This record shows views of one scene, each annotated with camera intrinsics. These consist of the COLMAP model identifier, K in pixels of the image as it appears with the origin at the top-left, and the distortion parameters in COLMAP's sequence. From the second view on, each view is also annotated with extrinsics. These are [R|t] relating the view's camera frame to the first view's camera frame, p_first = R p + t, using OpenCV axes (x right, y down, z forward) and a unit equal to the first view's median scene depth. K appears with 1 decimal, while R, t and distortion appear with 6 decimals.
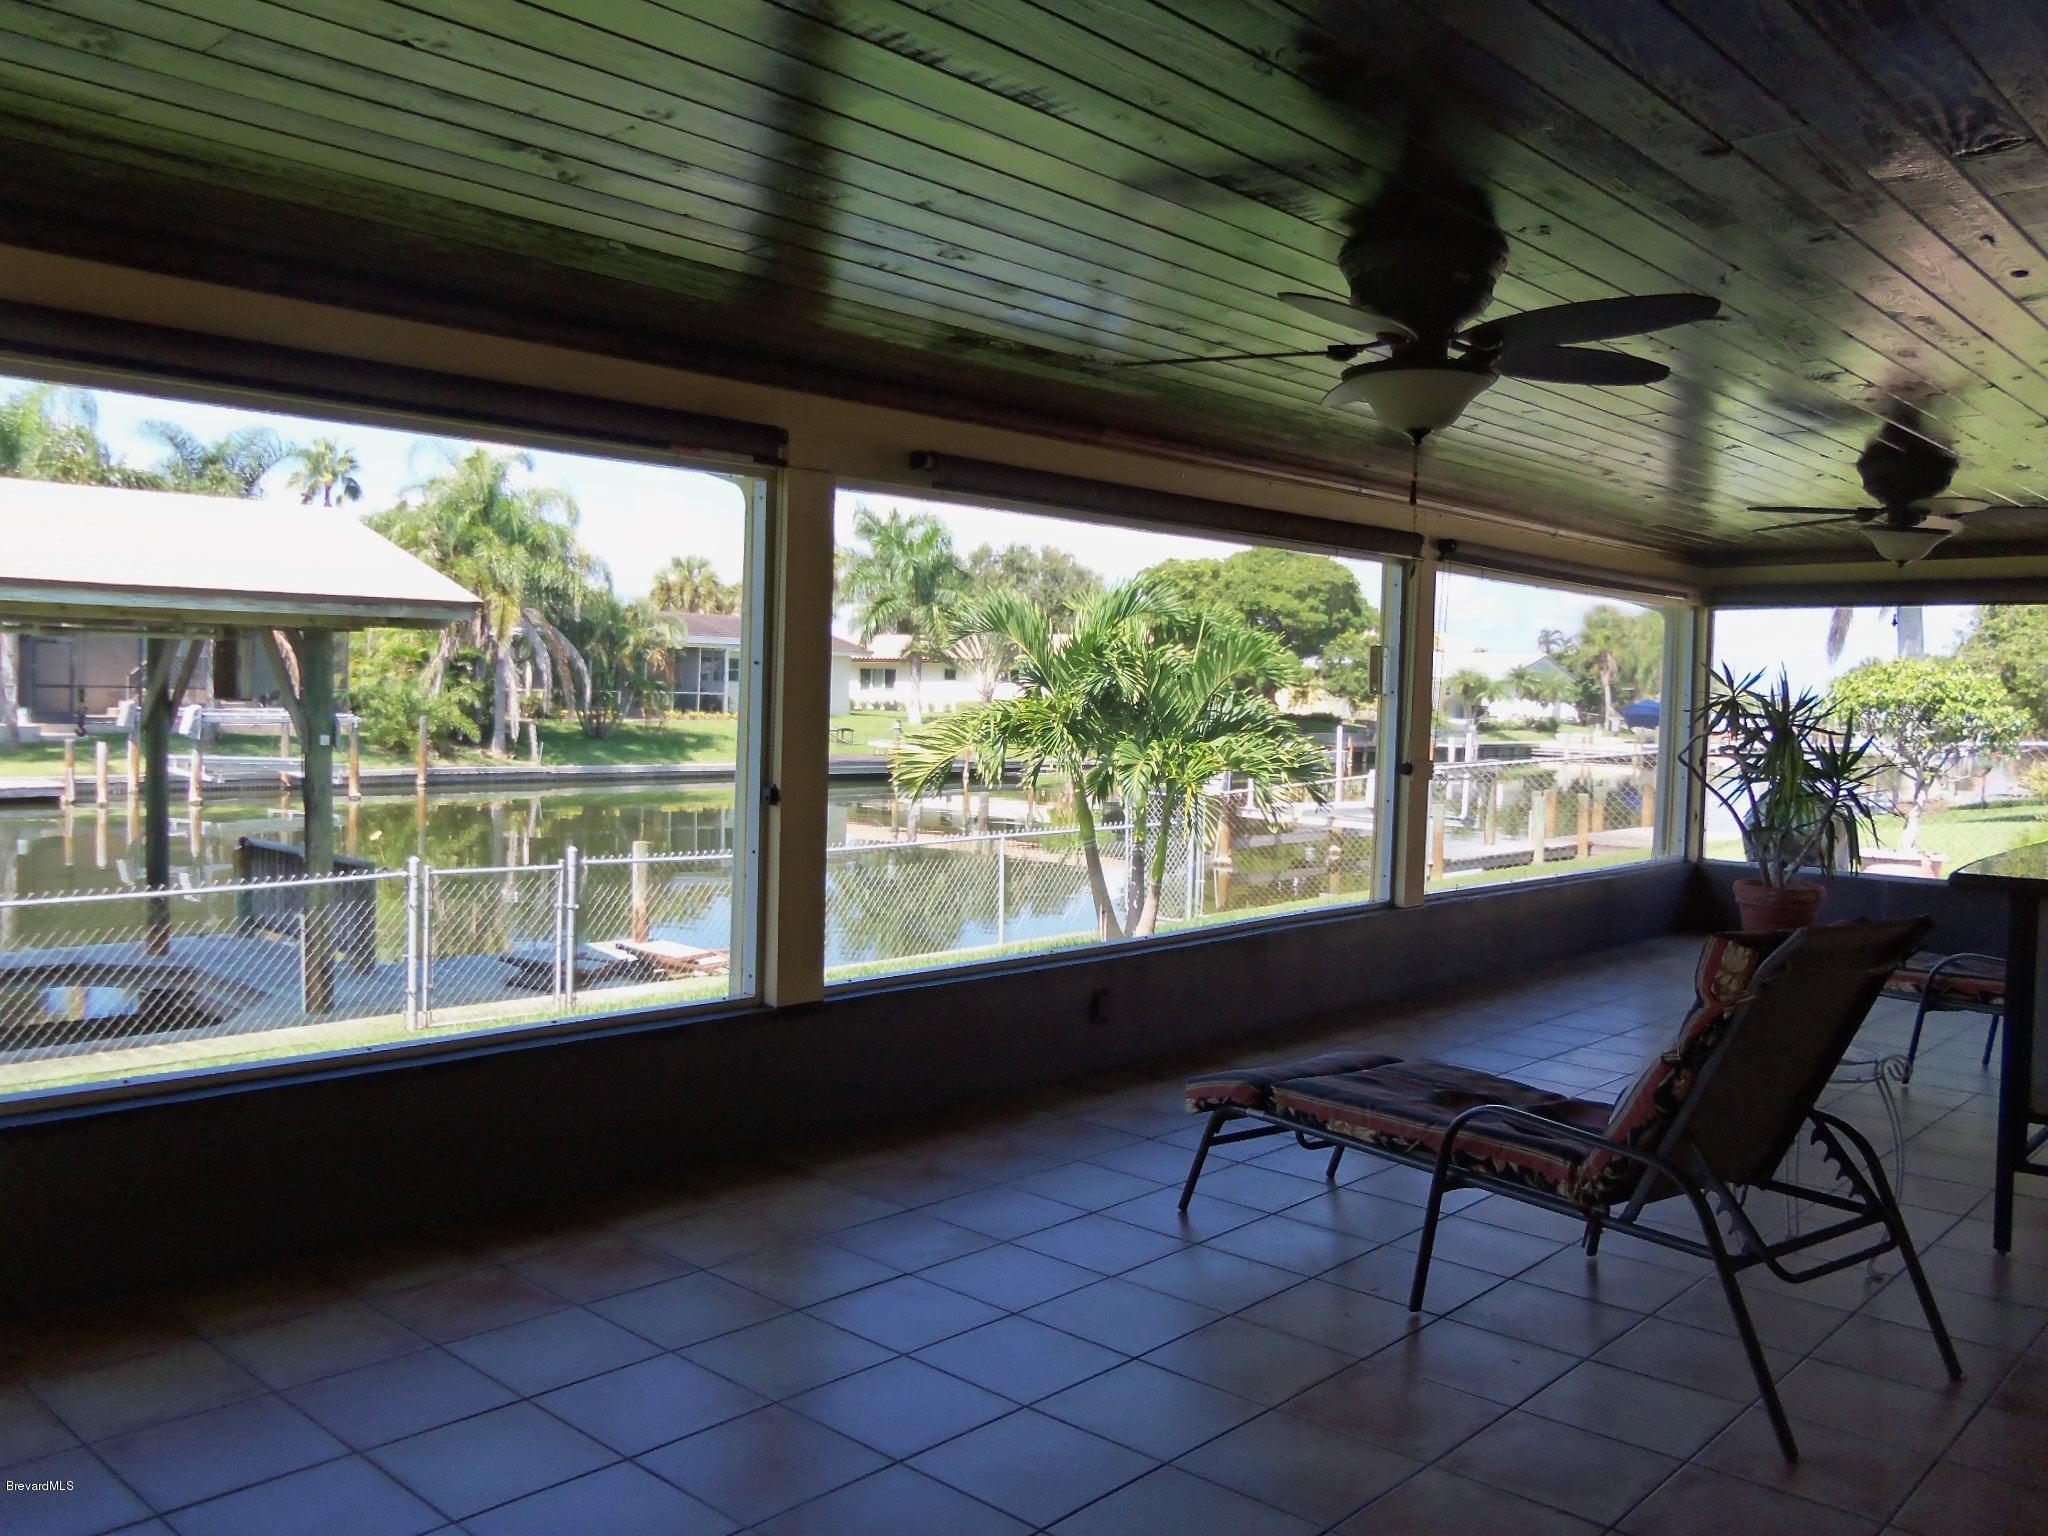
lens RADIAL K [[1668.1, 0, 1024.0], [0, 1668.1, 768.0], [0, 0, 1]] dist [-0.053655, 0.005809]
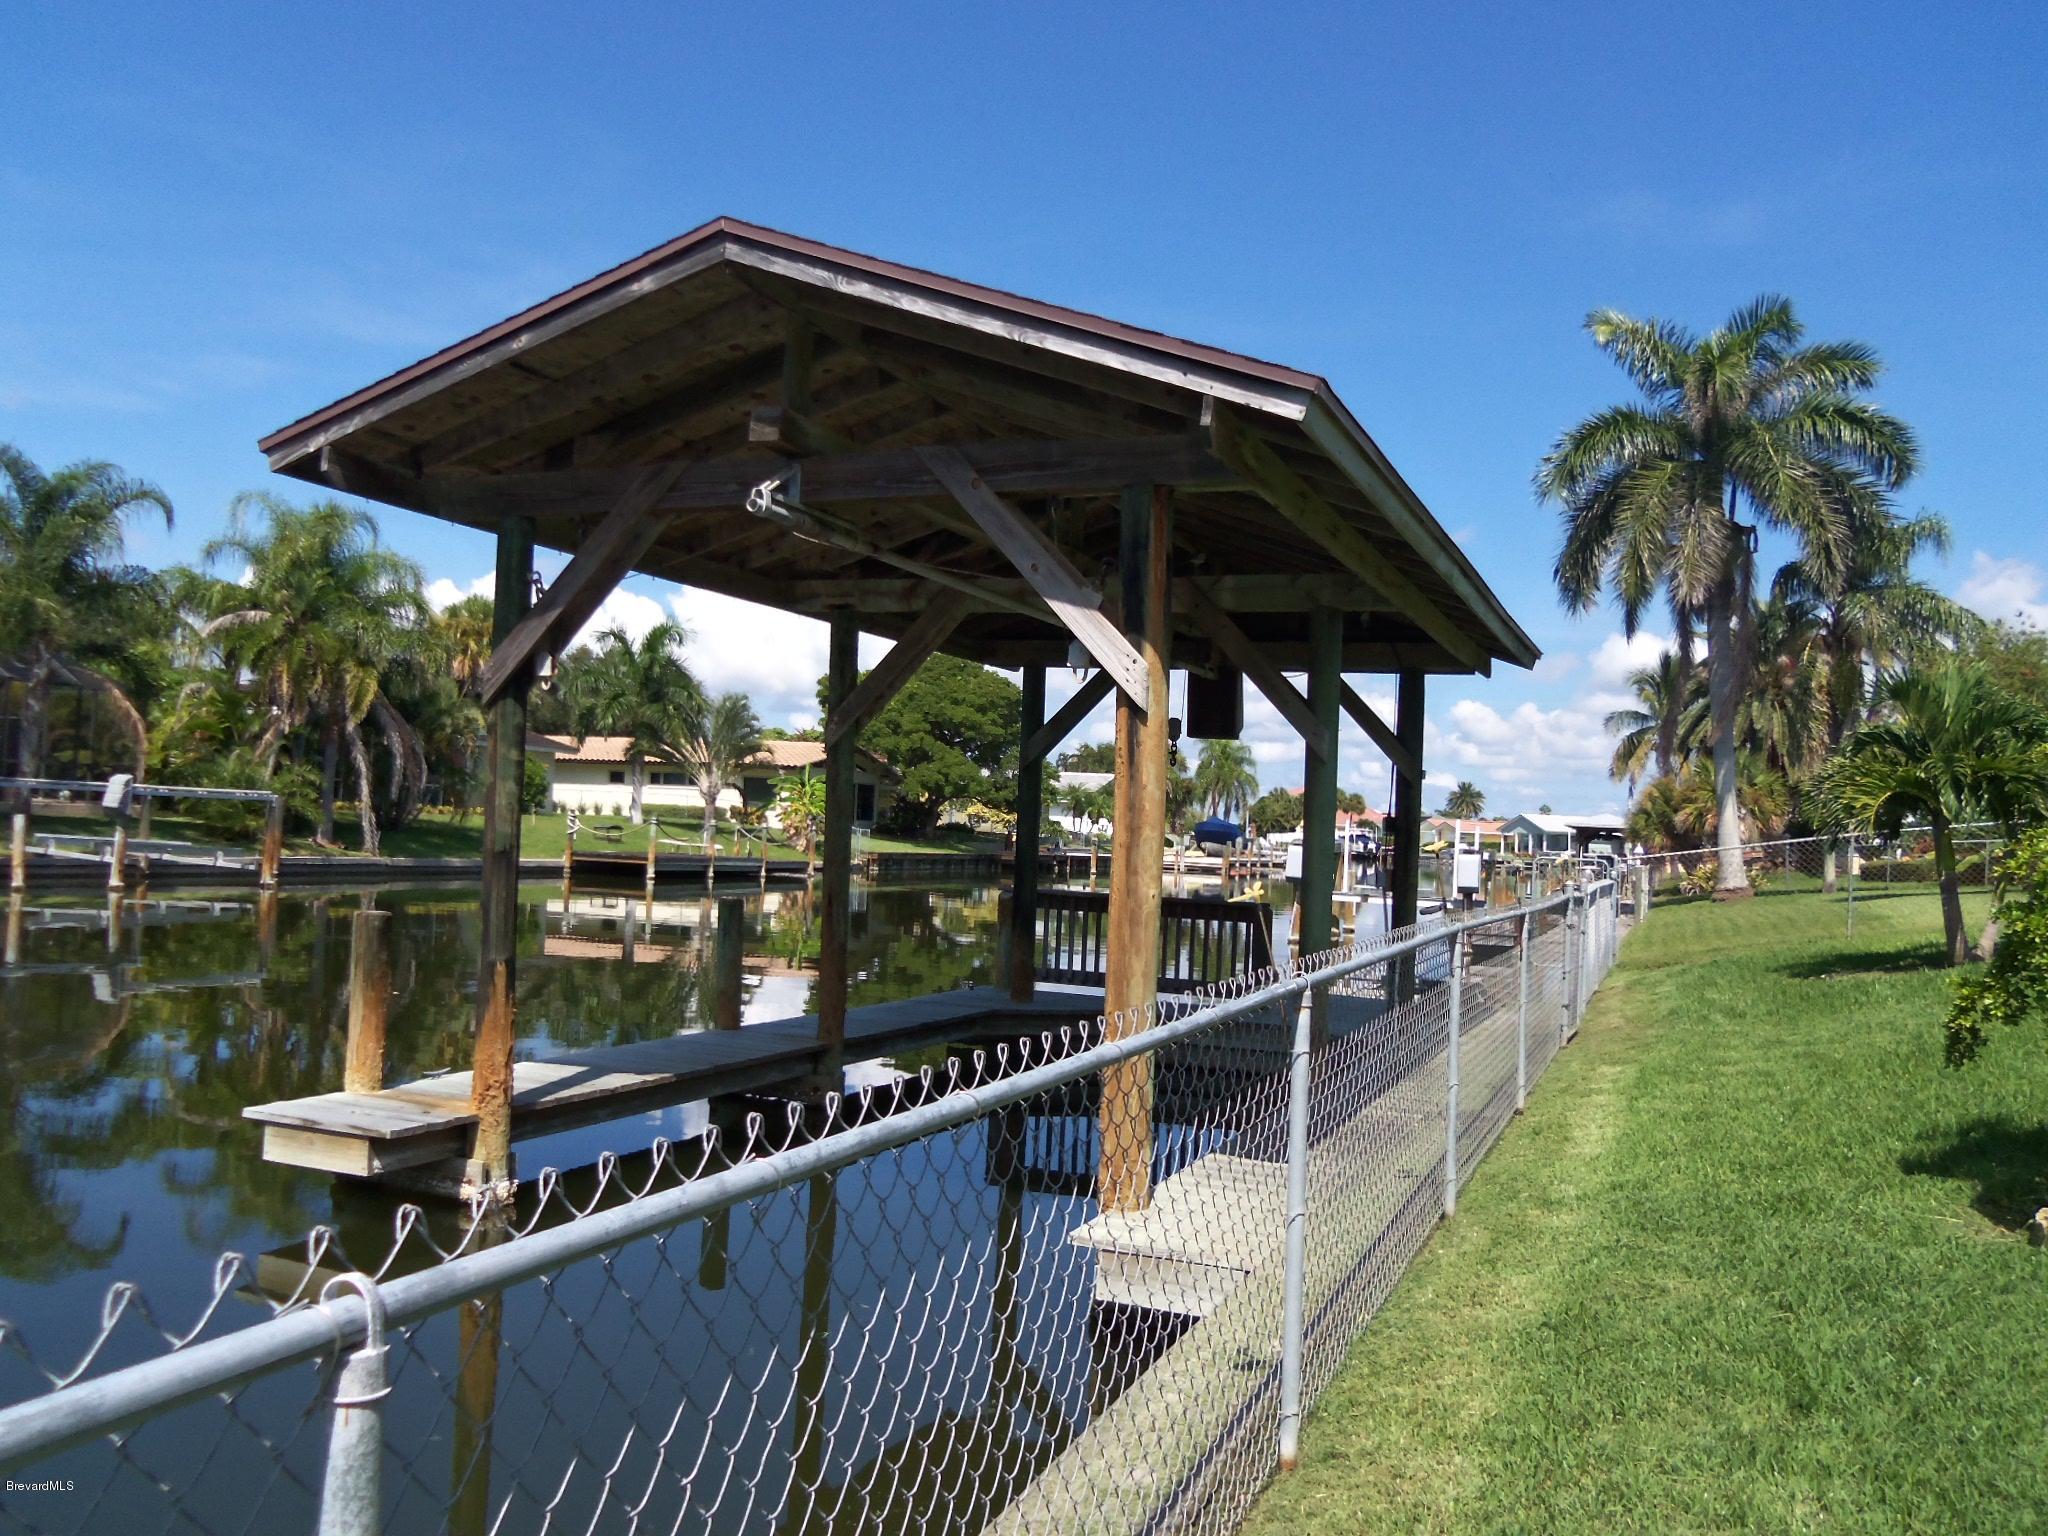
lens RADIAL K [[1668.1, 0, 1024.0], [0, 1668.1, 768.0], [0, 0, 1]] dist [-0.053655, 0.005809]
pose [[0.933233, 0.027083, 0.358248, -0.248427], [-0.000607, 0.997272, -0.073810, 0.014435], [-0.359270, 0.068664, 0.930704, 0.021320]]
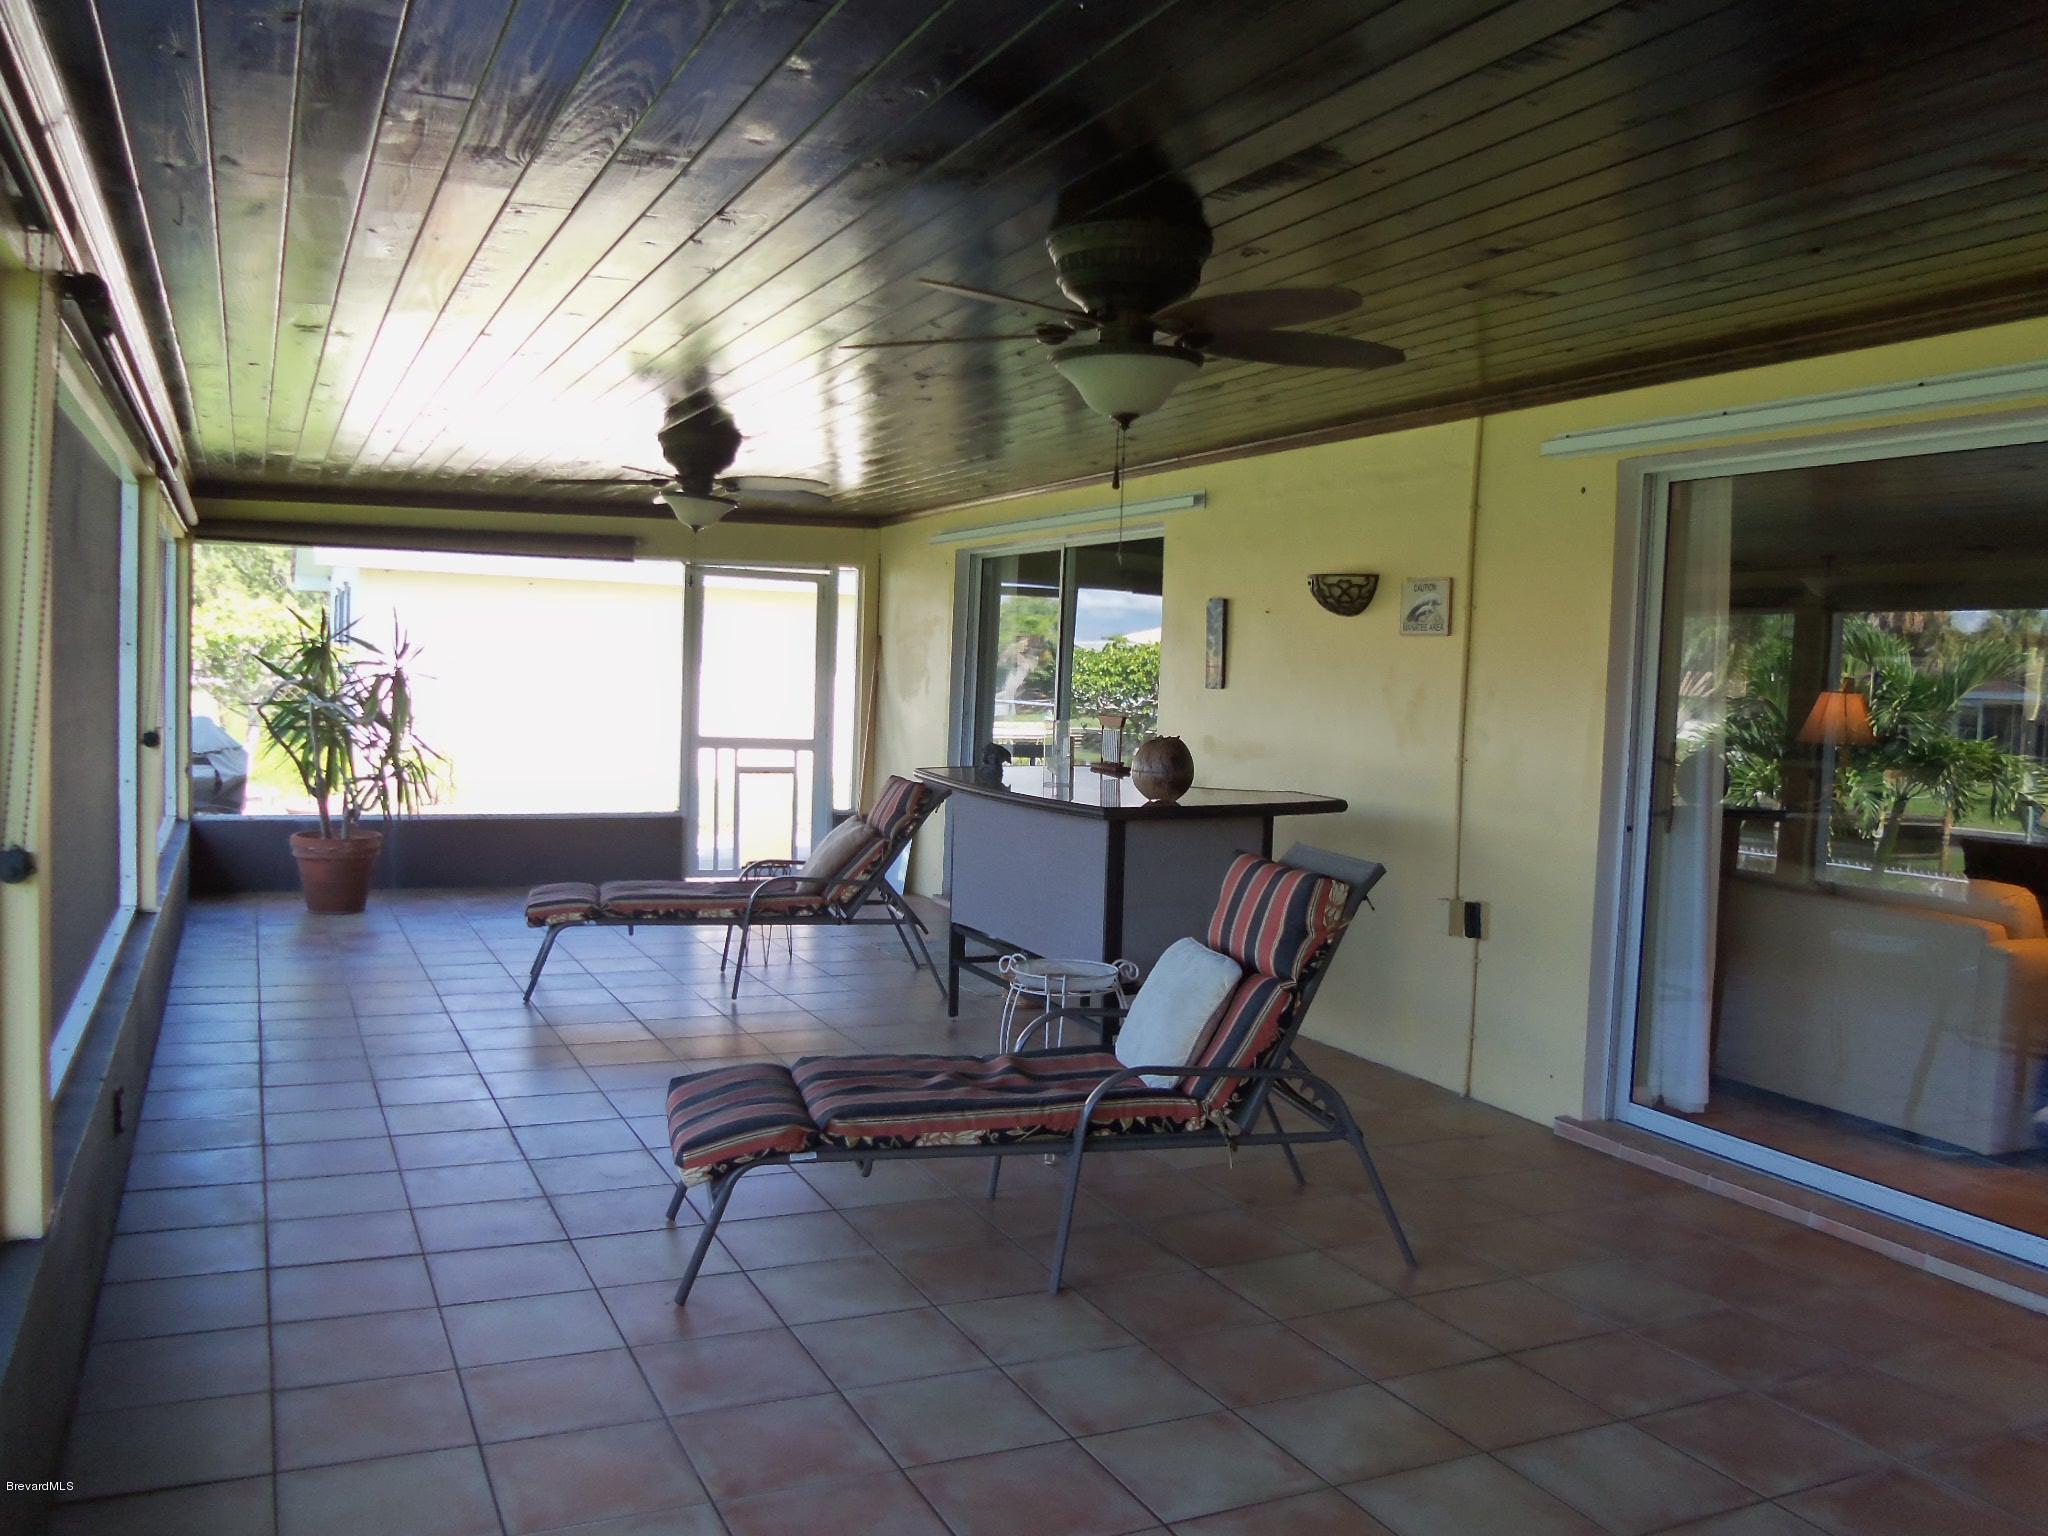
lens RADIAL K [[1668.1, 0, 1024.0], [0, 1668.1, 768.0], [0, 0, 1]] dist [-0.053655, 0.005809]
pose [[0.378810, -0.068651, 0.922925, -1.219176], [0.022245, 0.997632, 0.065078, -0.095265], [-0.925207, -0.004122, 0.379440, 1.162794]]
